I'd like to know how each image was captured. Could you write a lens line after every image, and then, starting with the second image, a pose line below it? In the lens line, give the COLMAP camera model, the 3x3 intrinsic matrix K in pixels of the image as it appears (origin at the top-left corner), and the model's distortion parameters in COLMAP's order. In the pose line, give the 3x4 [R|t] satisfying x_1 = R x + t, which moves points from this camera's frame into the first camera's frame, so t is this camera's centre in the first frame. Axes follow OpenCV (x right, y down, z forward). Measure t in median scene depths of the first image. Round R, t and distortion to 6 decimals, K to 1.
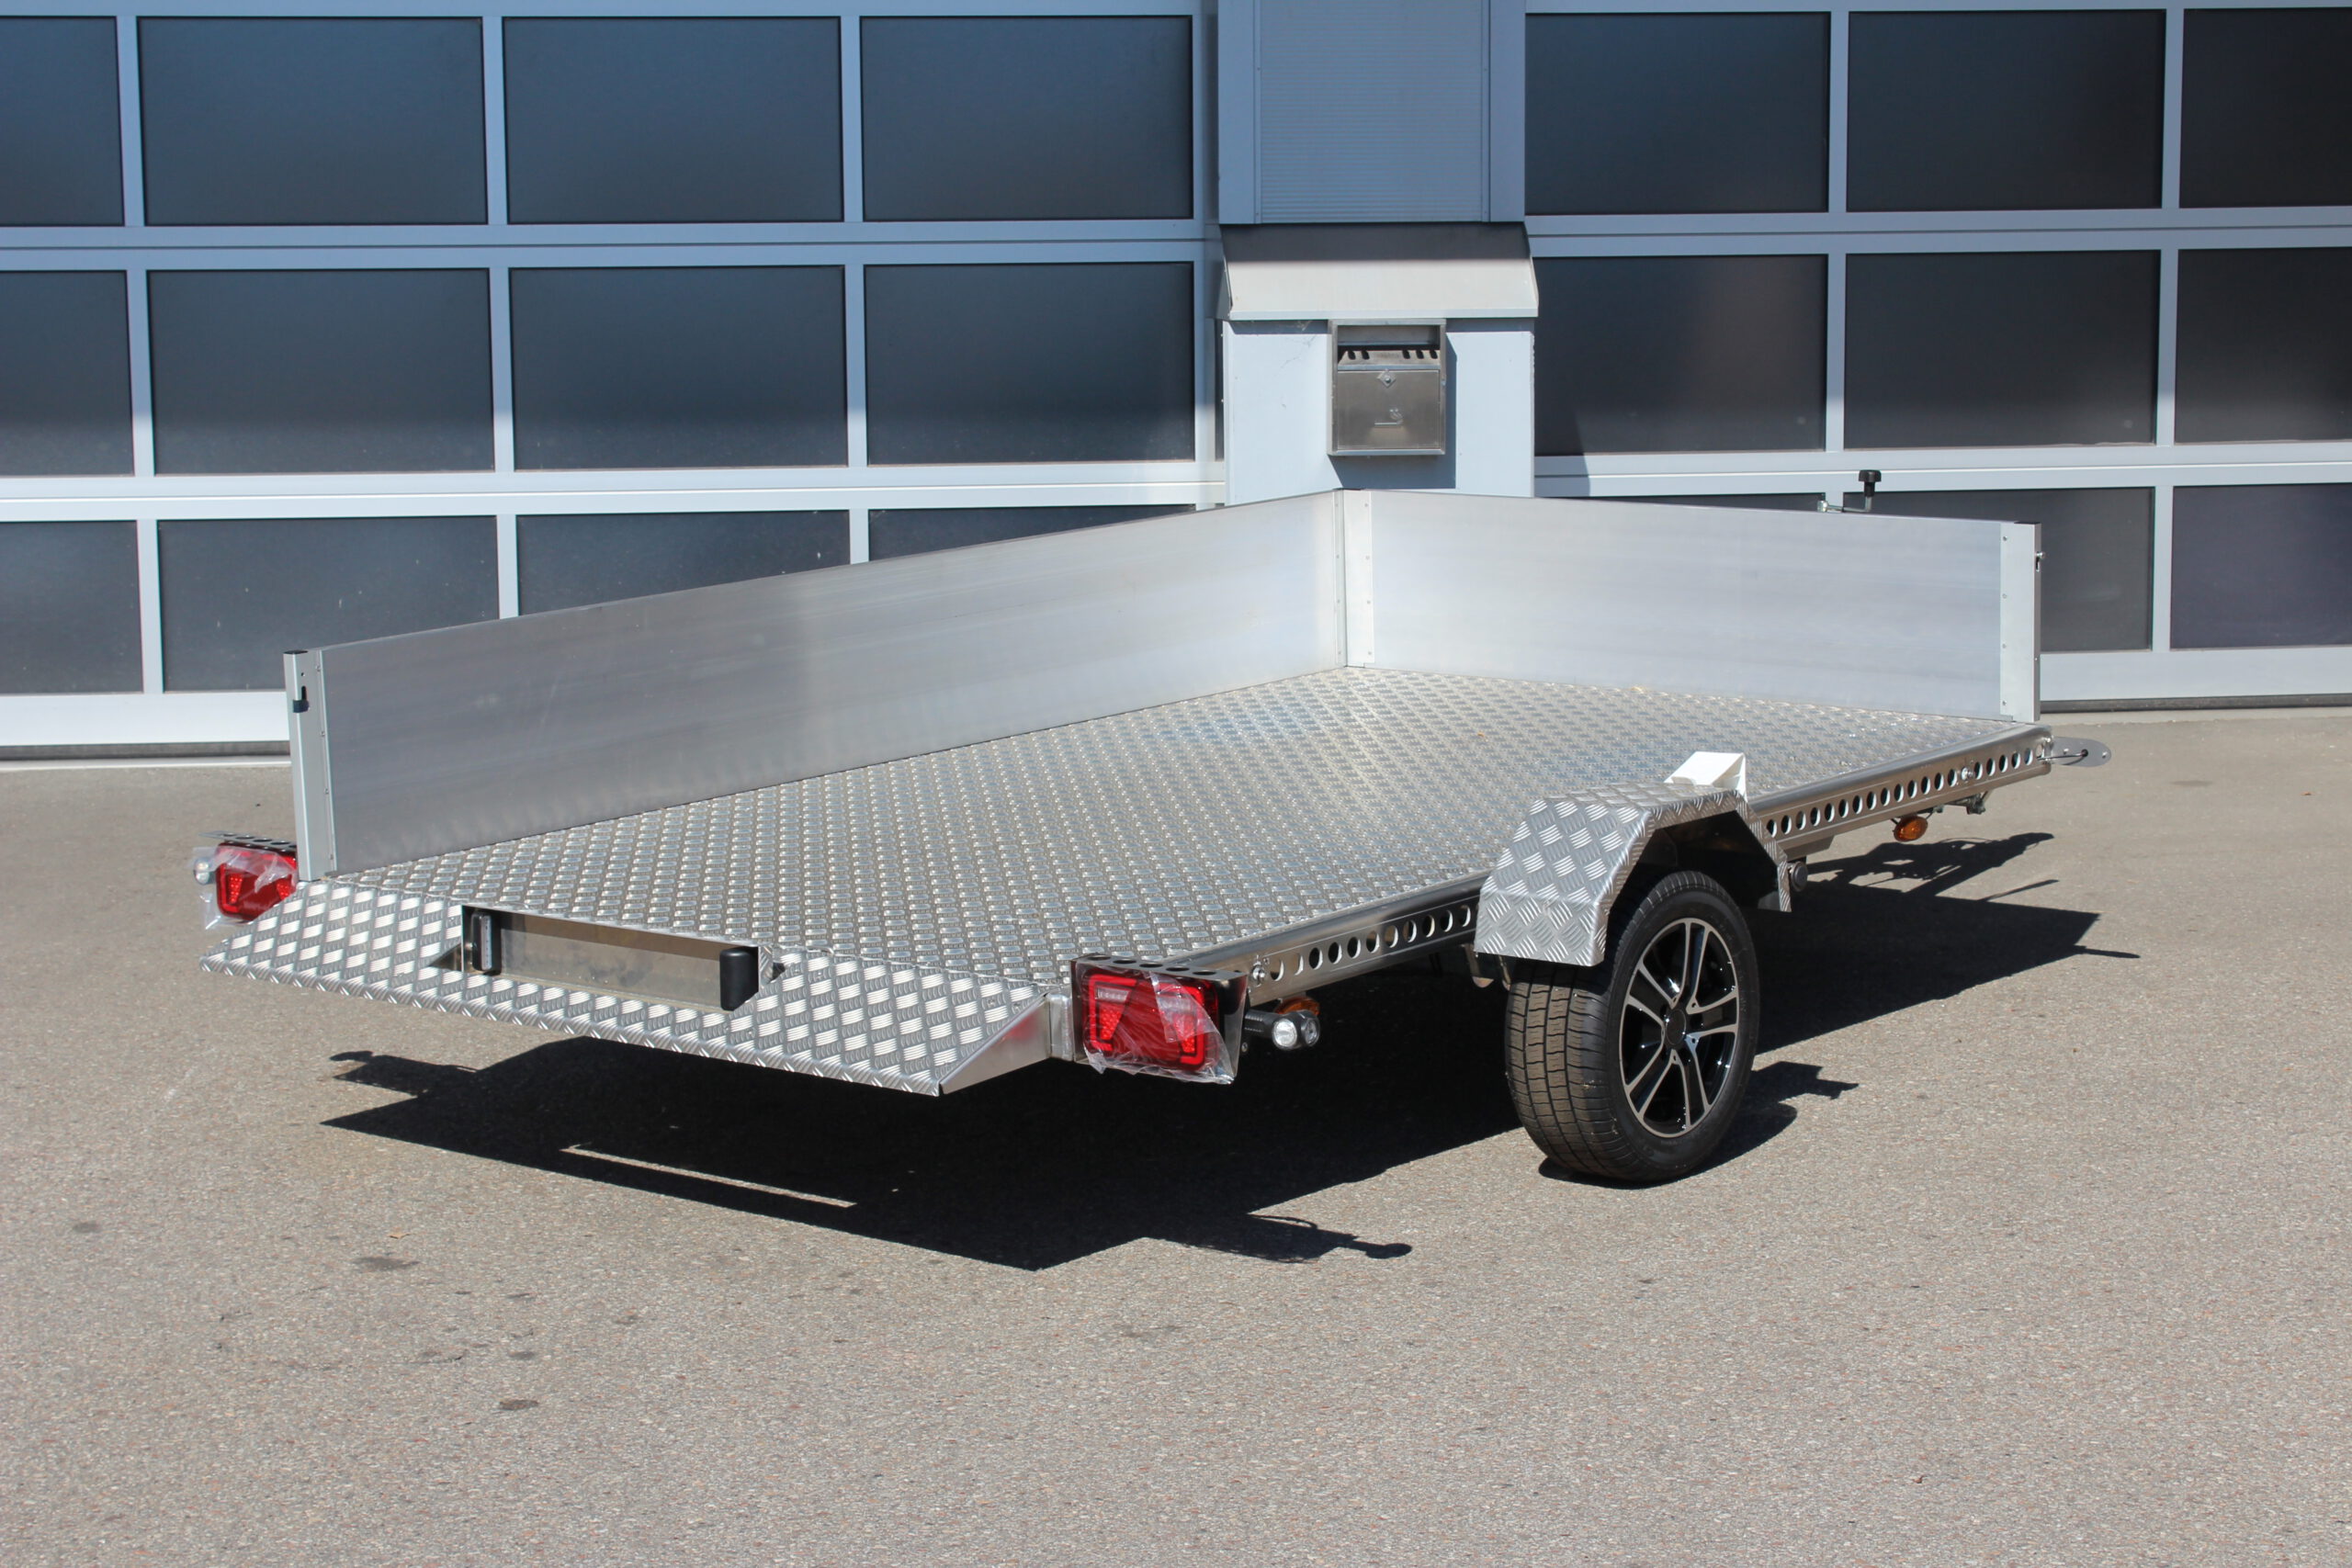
lens RADIAL K [[4317.8, 0, 1176.0], [0, 4317.8, 784.0], [0, 0, 1]] dist [0.015043, 0.111428]
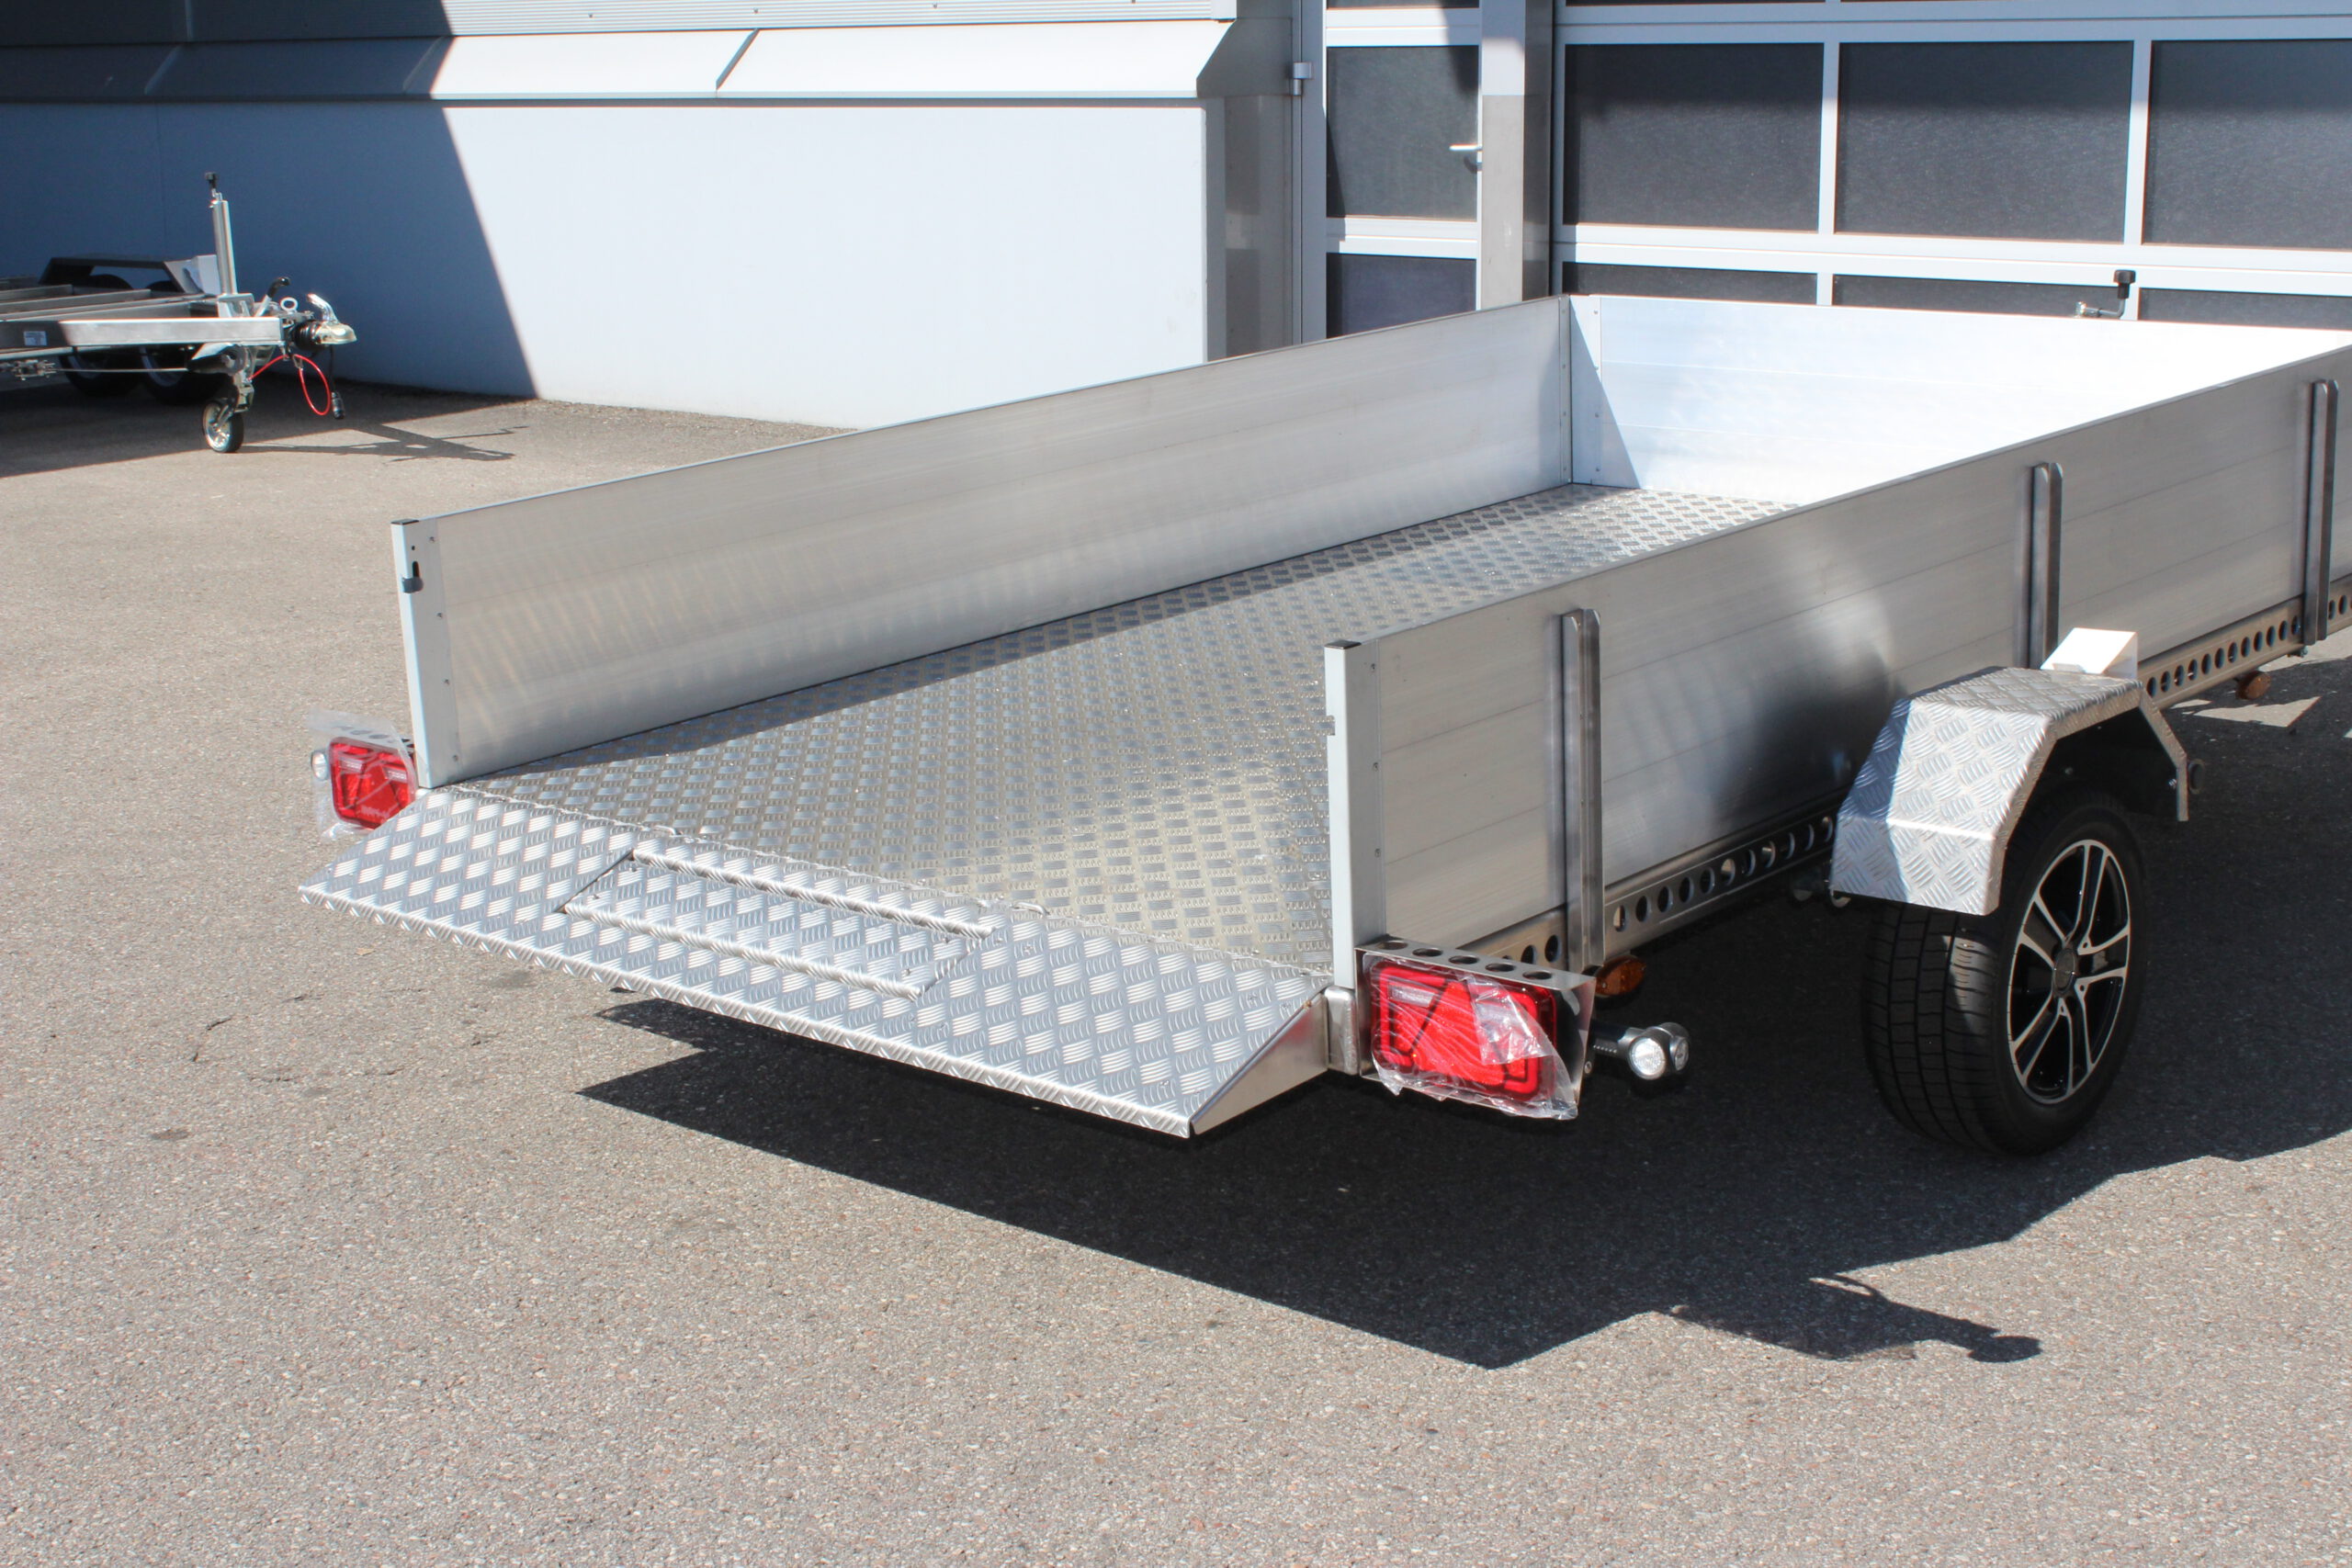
lens RADIAL K [[3336.2, 0, 1176.0], [0, 3336.2, 784.0], [0, 0, 1]] dist [-0.065414, 0.146966]
pose [[0.667009, 0.162758, -0.727055, 0.289176], [-0.087213, 0.986195, 0.140759, -0.038066], [0.739928, -0.030479, 0.671995, 0.310761]]
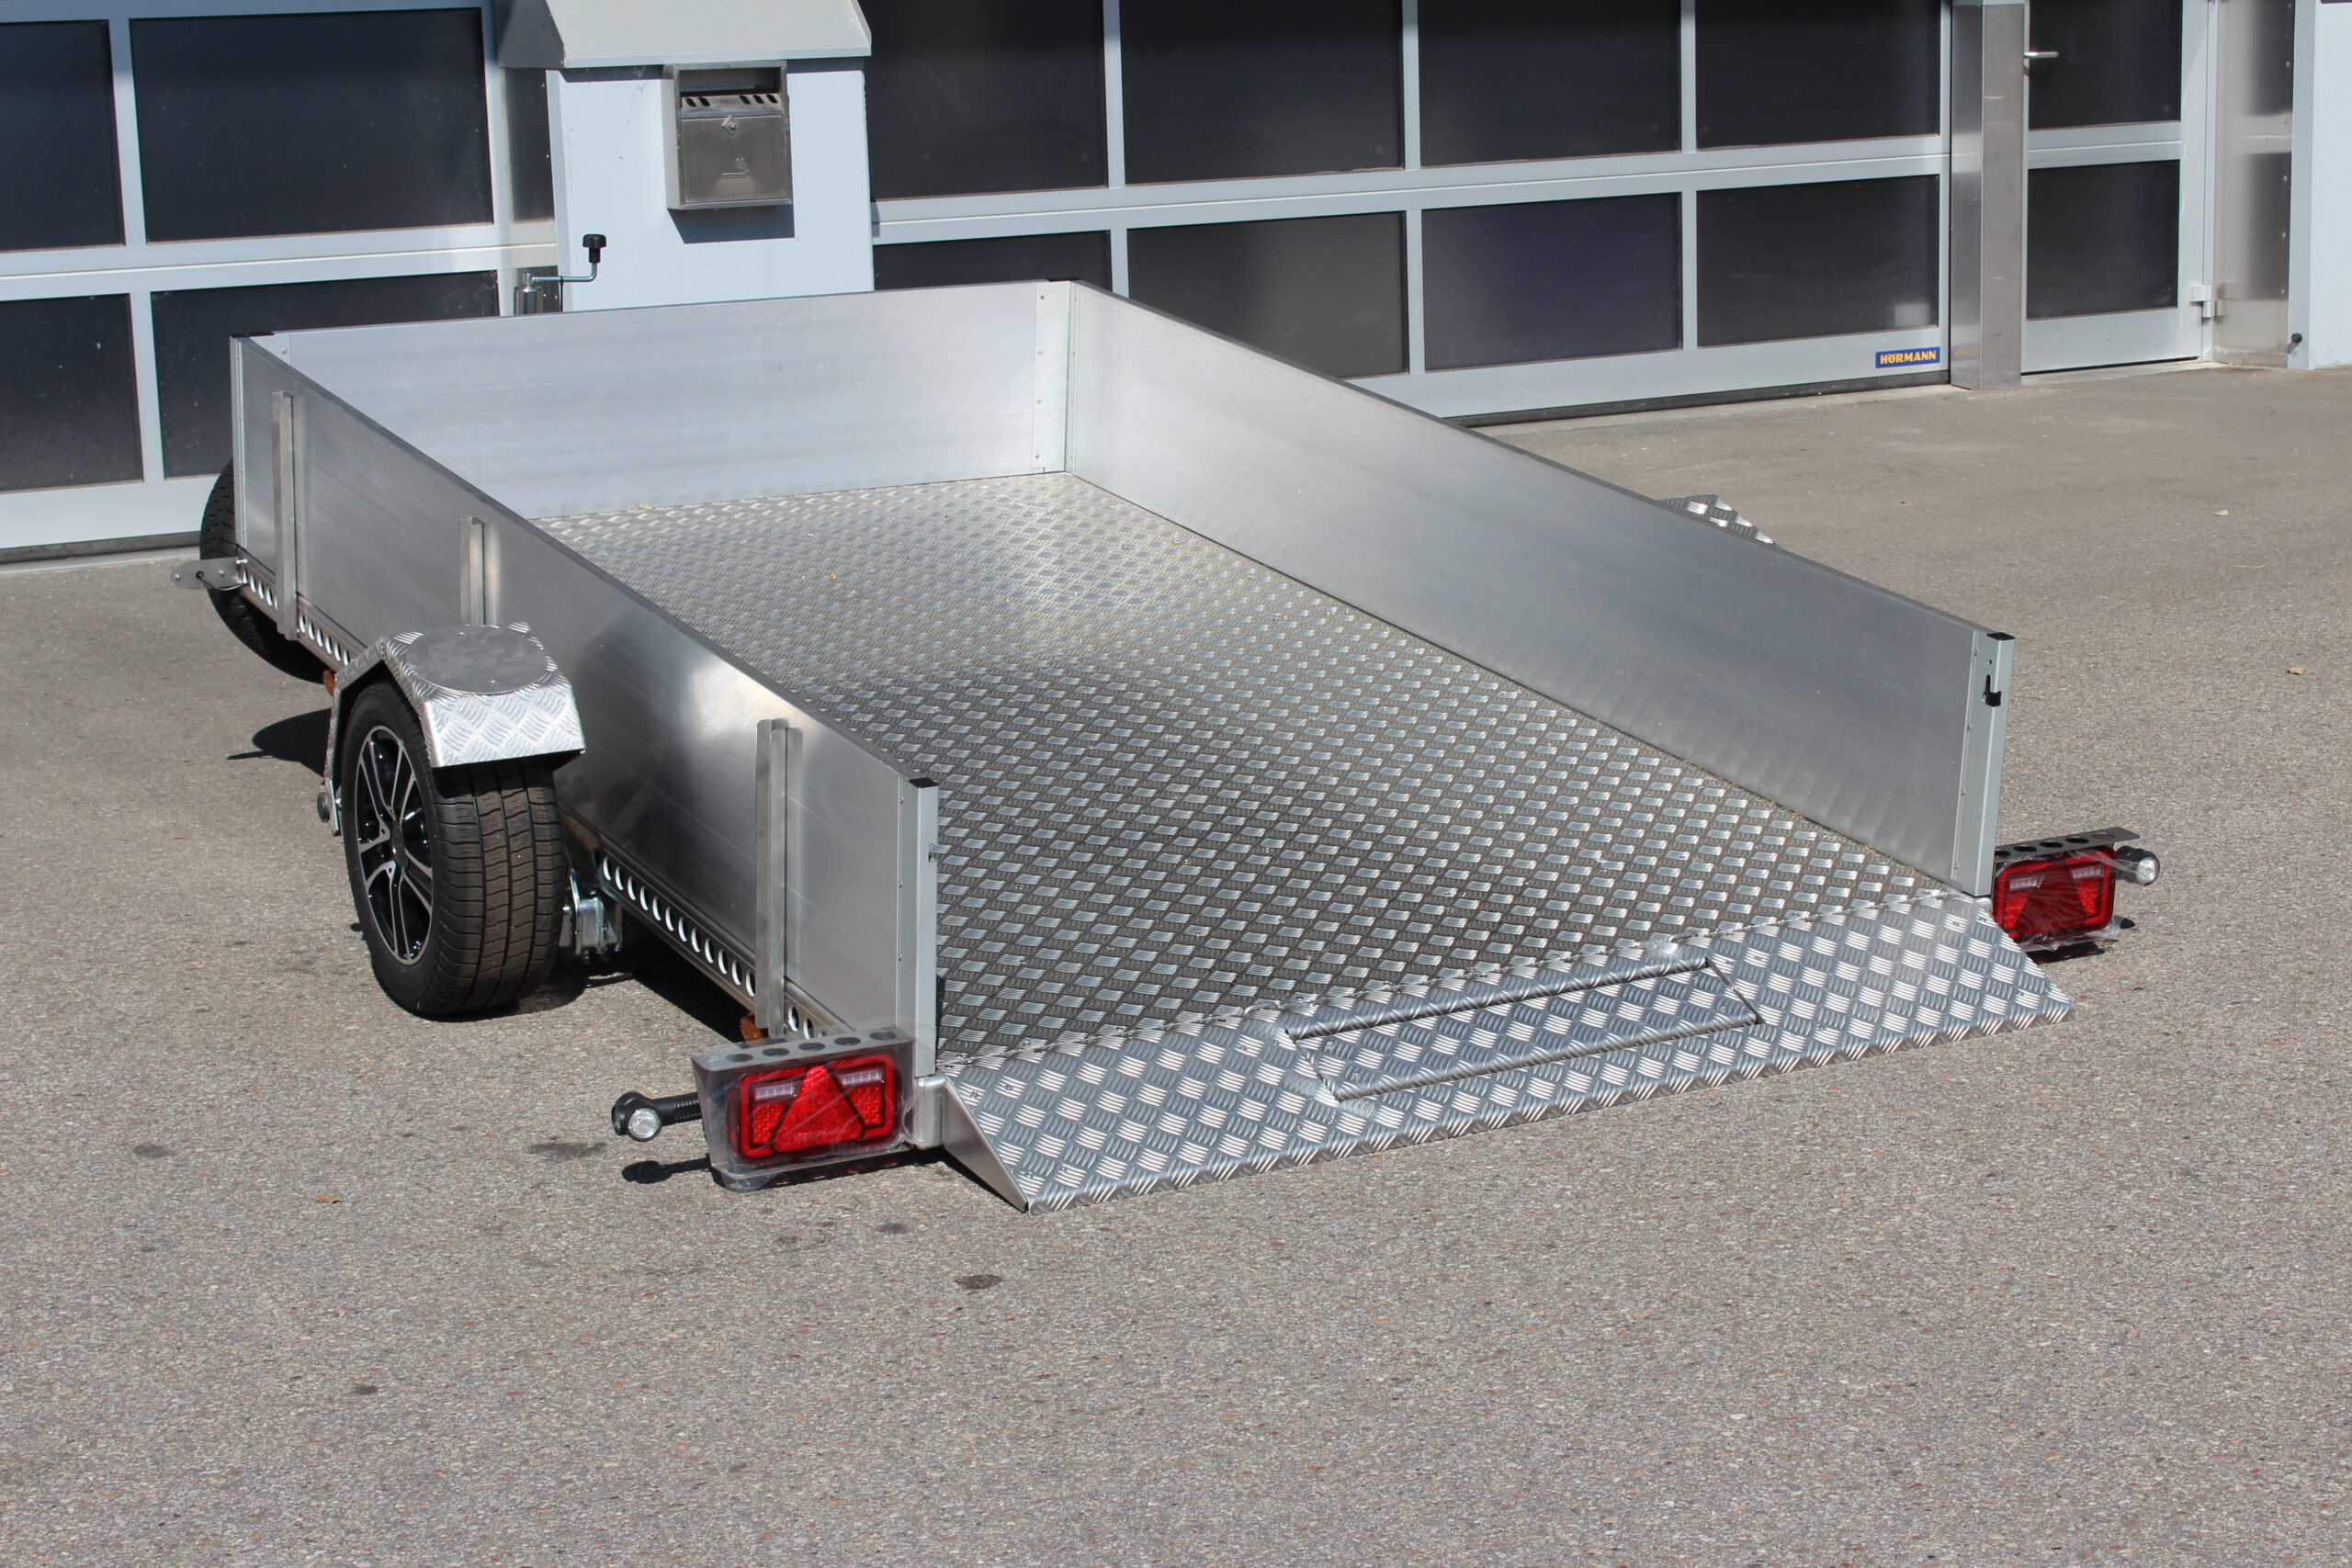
lens RADIAL K [[4266.6, 0, 1176.0], [0, 4266.6, 784.0], [0, 0, 1]] dist [0.006674, 0.237701]
pose [[0.932053, -0.088191, 0.351425, -0.200941], [0.068904, 0.995368, 0.067042, -0.006220], [-0.355709, -0.038272, 0.933813, 0.086752]]
